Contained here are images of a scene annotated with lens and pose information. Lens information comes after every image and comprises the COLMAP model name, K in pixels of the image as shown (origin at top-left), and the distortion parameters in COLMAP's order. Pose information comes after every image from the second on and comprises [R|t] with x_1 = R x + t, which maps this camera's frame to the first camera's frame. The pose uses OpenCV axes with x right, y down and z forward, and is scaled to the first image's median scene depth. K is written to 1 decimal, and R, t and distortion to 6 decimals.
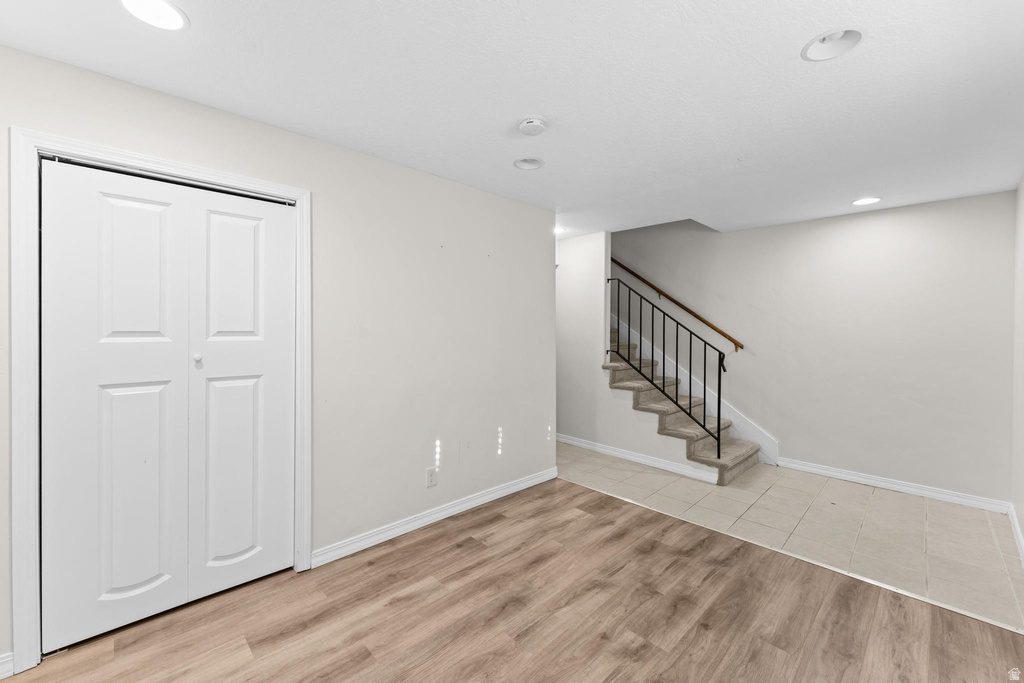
lens RADIAL K [[411.0, 0, 504.2], [0, 411.0, 333.1], [0, 0, 1]] dist [-0.002015, -0.000229]
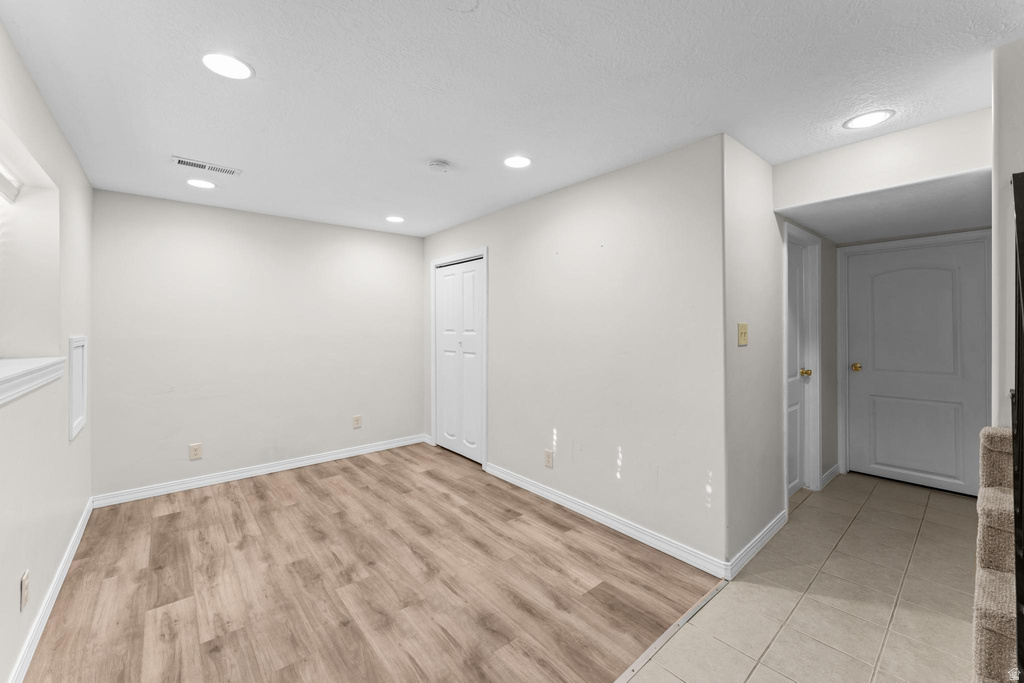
lens RADIAL K [[411.0, 0, 508.2], [0, 411.0, 326.3], [0, 0, 1]] dist [-0.002015, -0.000229]
pose [[-0.054673, -0.007431, -0.998477, 1.216360], [-0.013067, 0.999892, -0.006726, -0.007598], [0.998419, 0.012679, -0.054764, 1.191570]]
